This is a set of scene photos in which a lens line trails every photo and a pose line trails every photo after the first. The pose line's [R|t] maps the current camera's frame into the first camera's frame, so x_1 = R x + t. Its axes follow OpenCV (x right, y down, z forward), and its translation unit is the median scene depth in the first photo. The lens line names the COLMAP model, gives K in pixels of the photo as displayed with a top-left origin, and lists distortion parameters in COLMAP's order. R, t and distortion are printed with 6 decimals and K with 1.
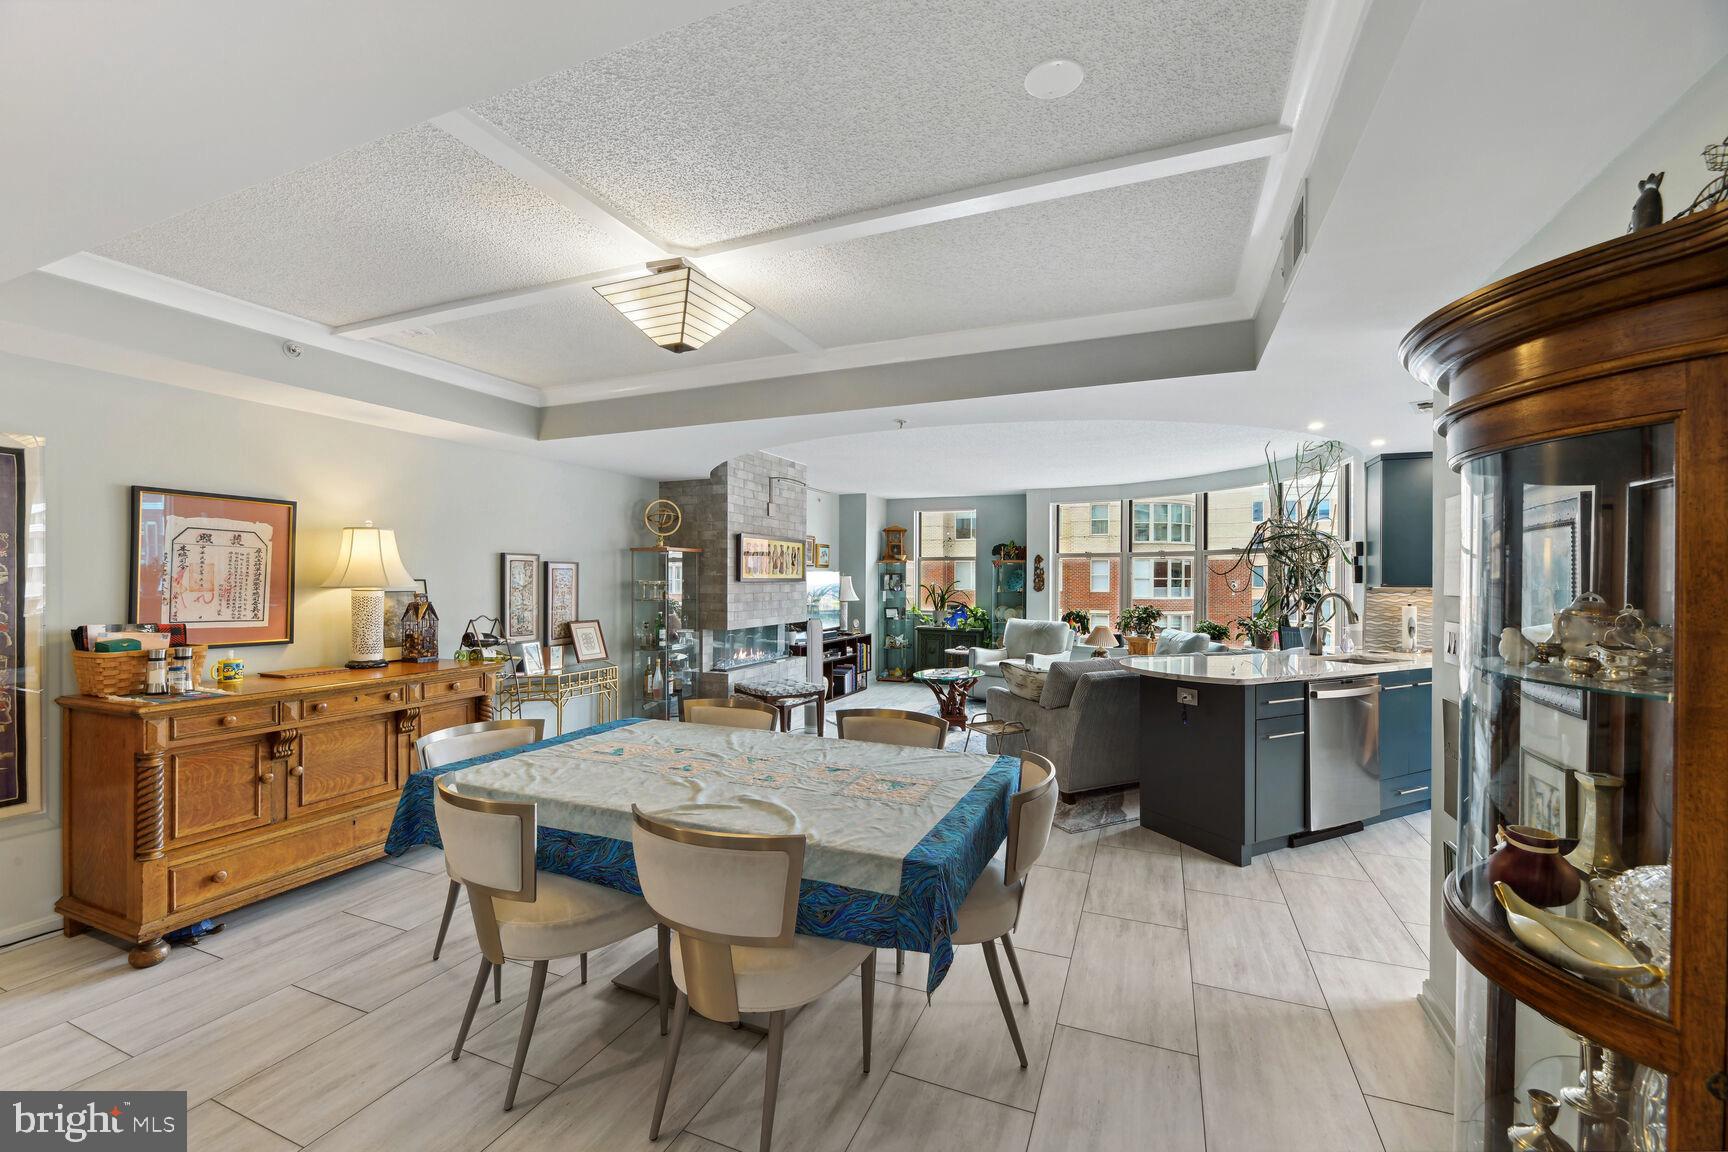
lens RADIAL K [[694.8, 0, 872.8], [0, 694.8, 575.1], [0, 0, 1]] dist [-0.002251, 0.002712]
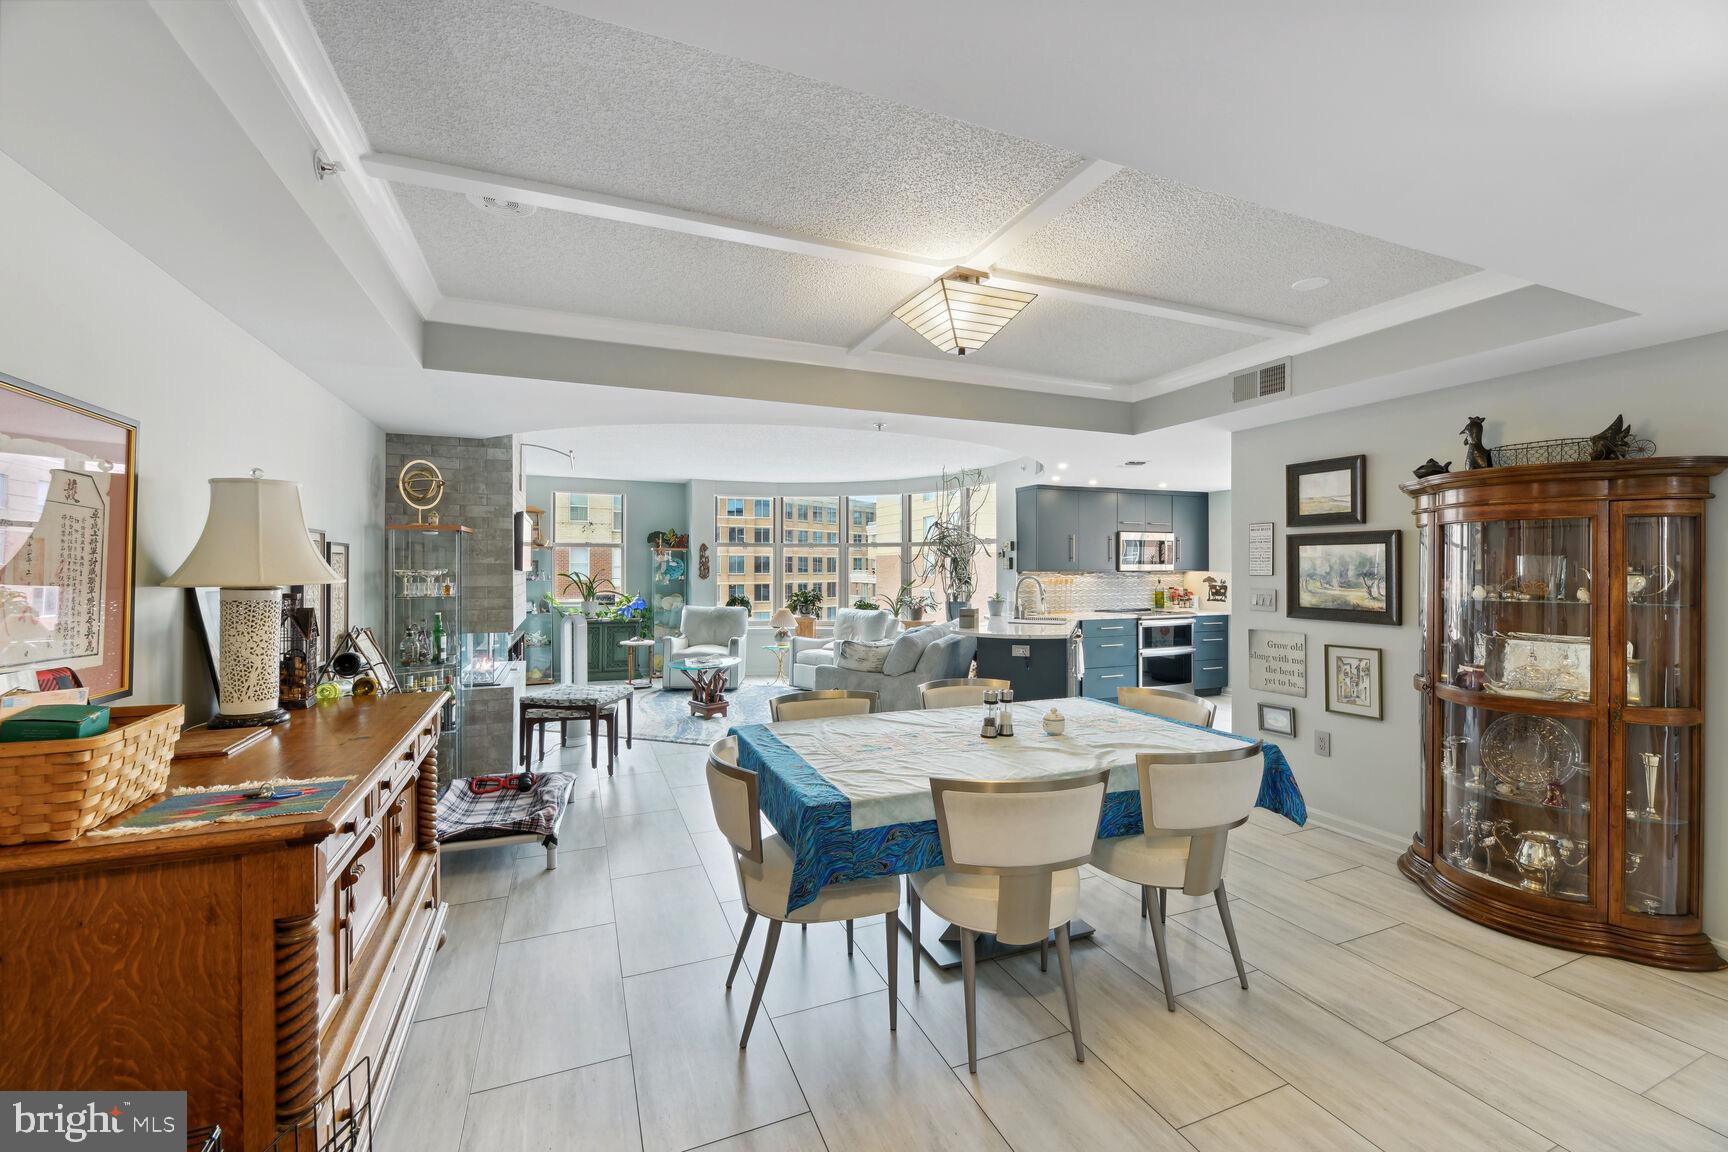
lens RADIAL K [[694.8, 0, 859.1], [0, 694.8, 566.0], [0, 0, 1]] dist [-0.002251, 0.002712]
pose [[0.709178, -0.001384, 0.705028, -0.392981], [-0.001826, 0.999991, 0.003799, -0.000315], [-0.705027, -0.003981, 0.709169, 0.123890]]
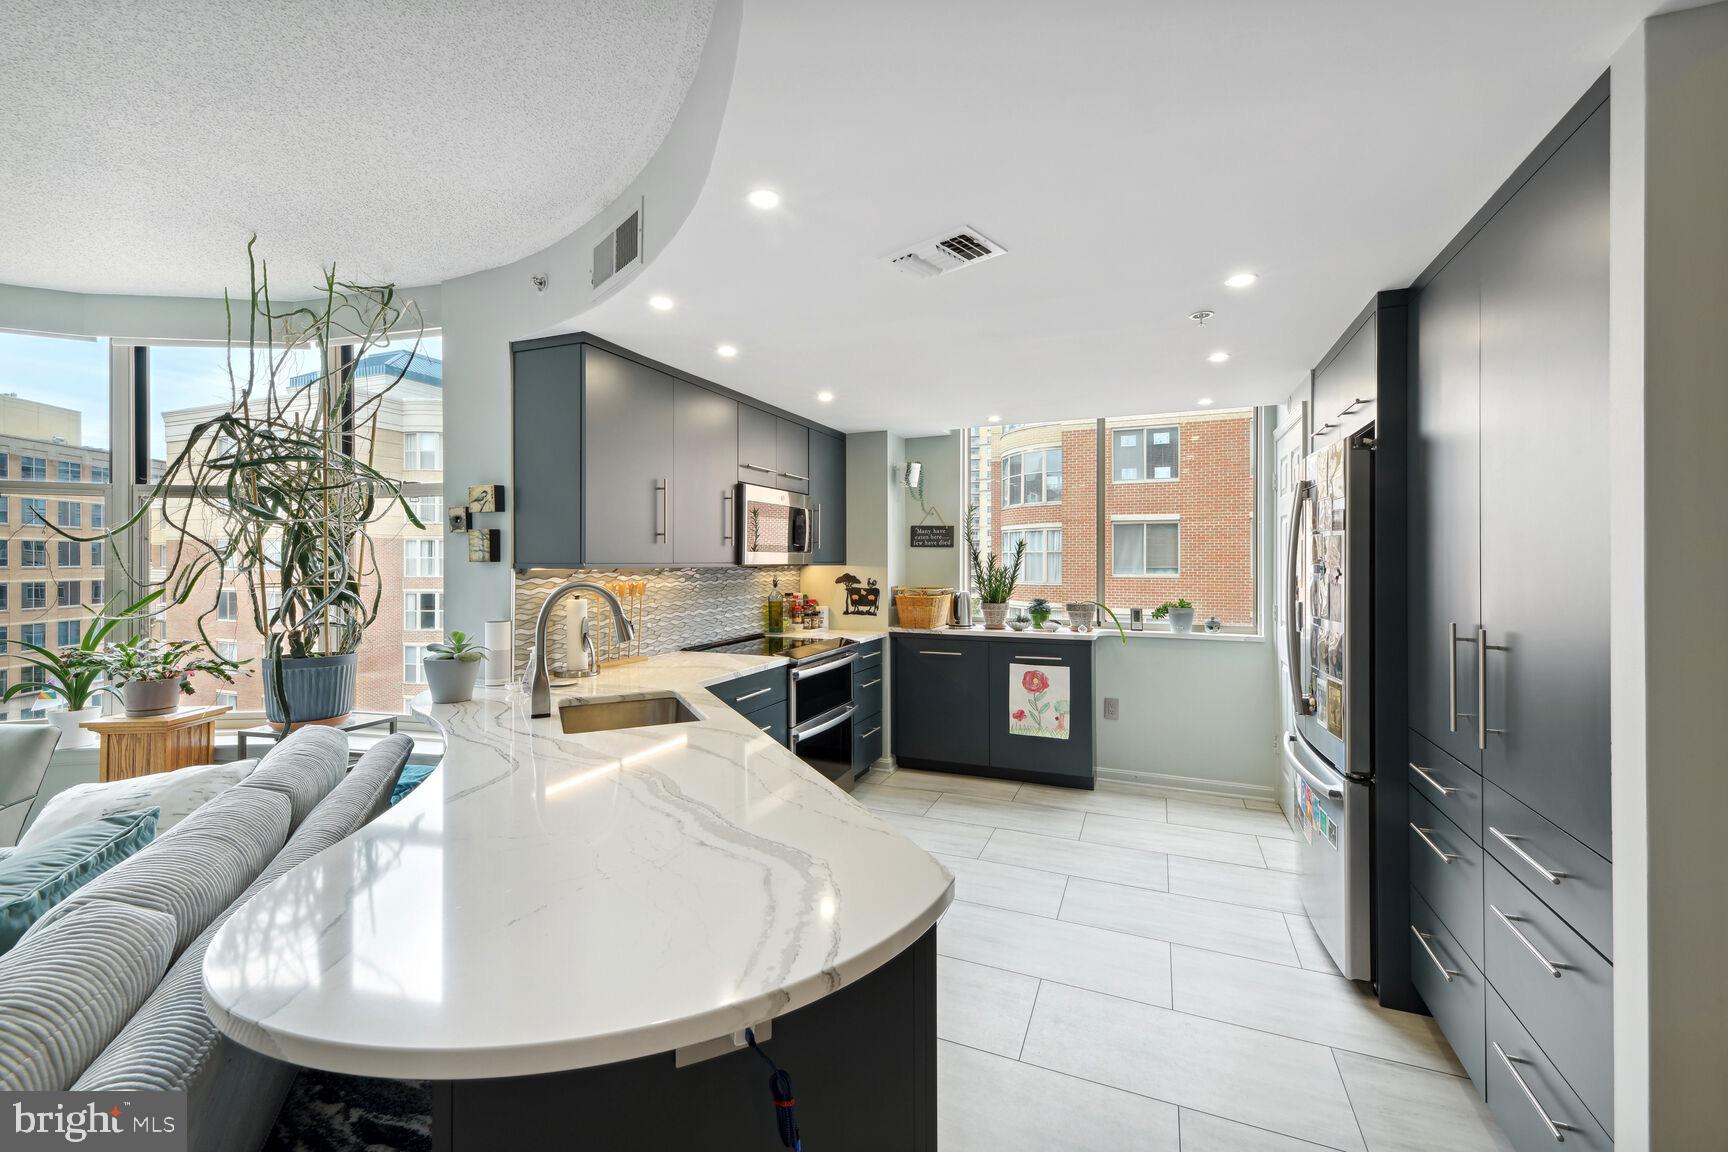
lens RADIAL K [[694.8, 0, 885.4], [0, 694.8, 562.1], [0, 0, 1]] dist [-0.002251, 0.002712]
pose [[-0.021561, -0.006126, 0.999749, 0.101644], [-0.008330, 0.999948, 0.005947, 0.003989], [-0.999733, -0.008200, -0.021611, 0.483929]]
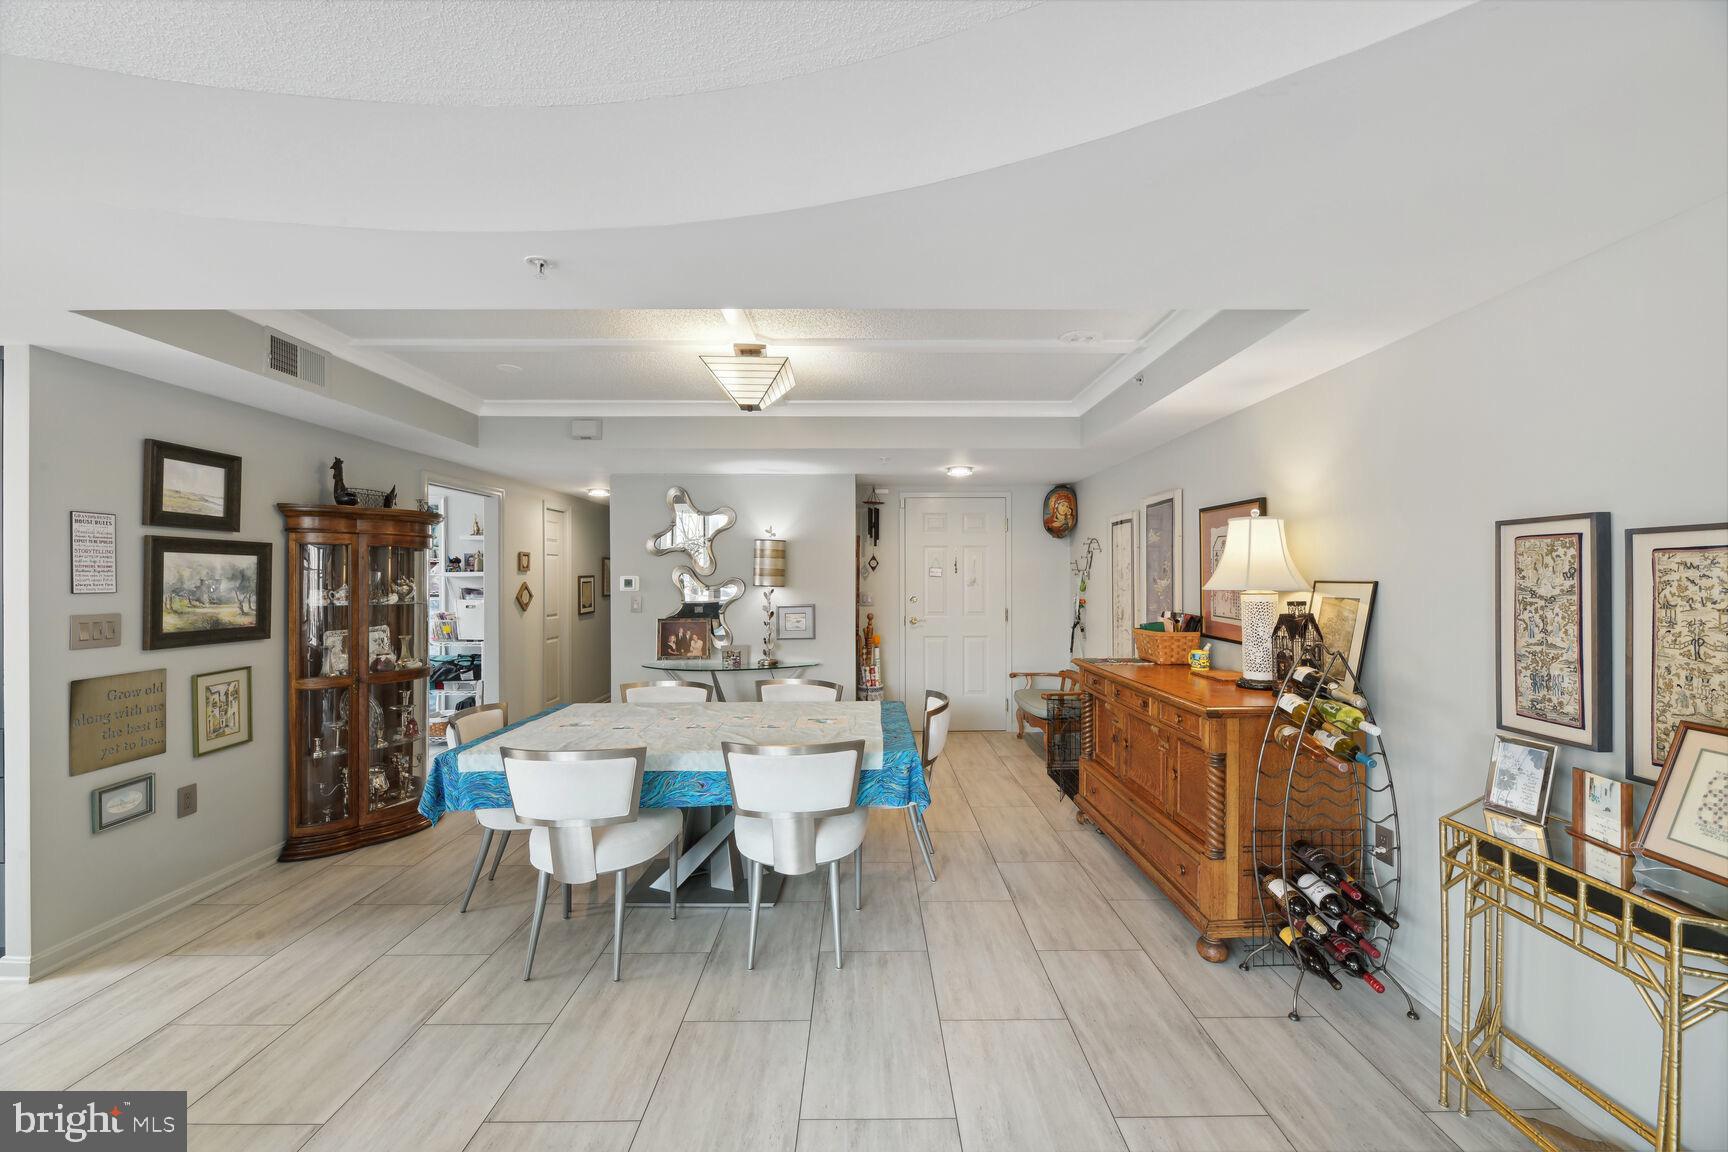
lens RADIAL K [[694.8, 0, 881.9], [0, 694.8, 573.6], [0, 0, 1]] dist [-0.002251, 0.002712]
pose [[-0.913476, -0.004034, -0.406872, 0.007522], [0.001346, 0.999915, -0.012936, 0.003849], [0.406889, -0.012365, -0.913394, 0.795832]]
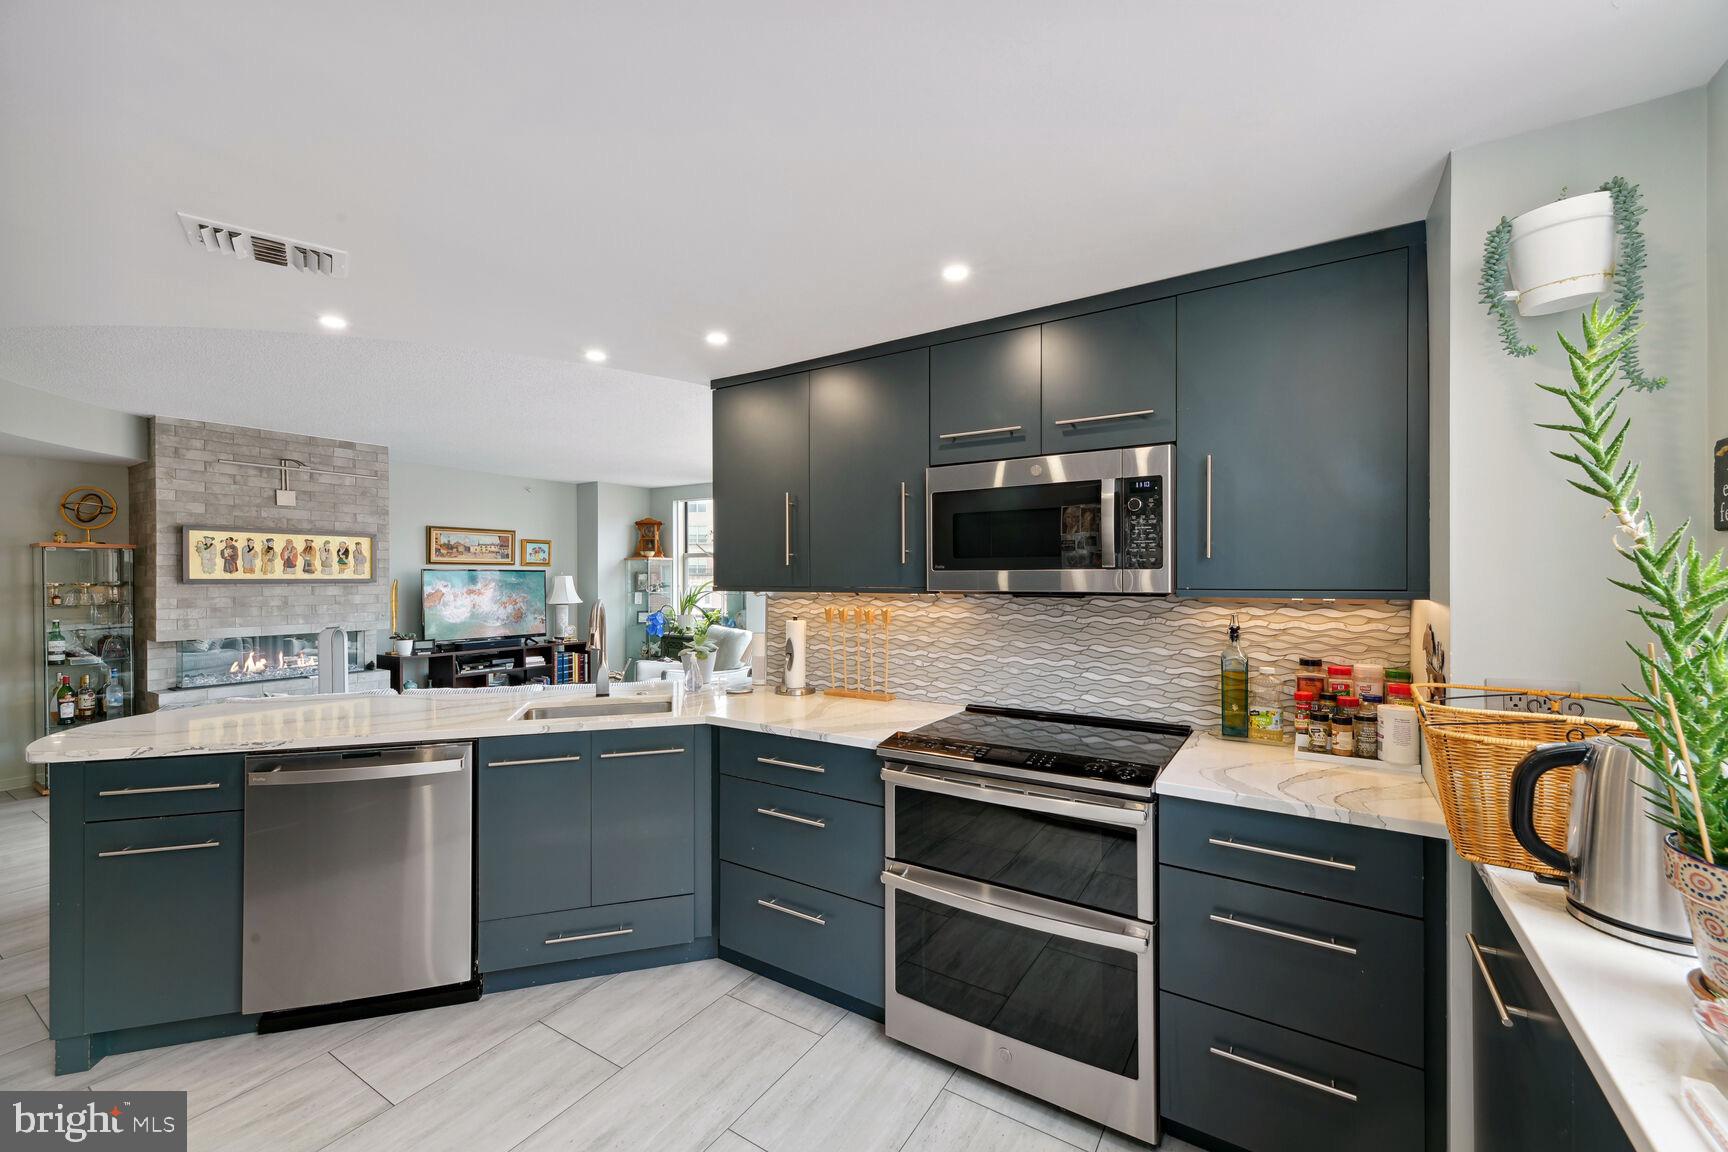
lens RADIAL K [[694.8, 0, 929.8], [0, 694.8, 578.0], [0, 0, 1]] dist [-0.002251, 0.002712]
pose [[0.990370, -0.003180, -0.138406, 0.658043], [0.003979, 0.999977, 0.005498, 0.001623], [0.138385, -0.005996, 0.990360, 0.243468]]
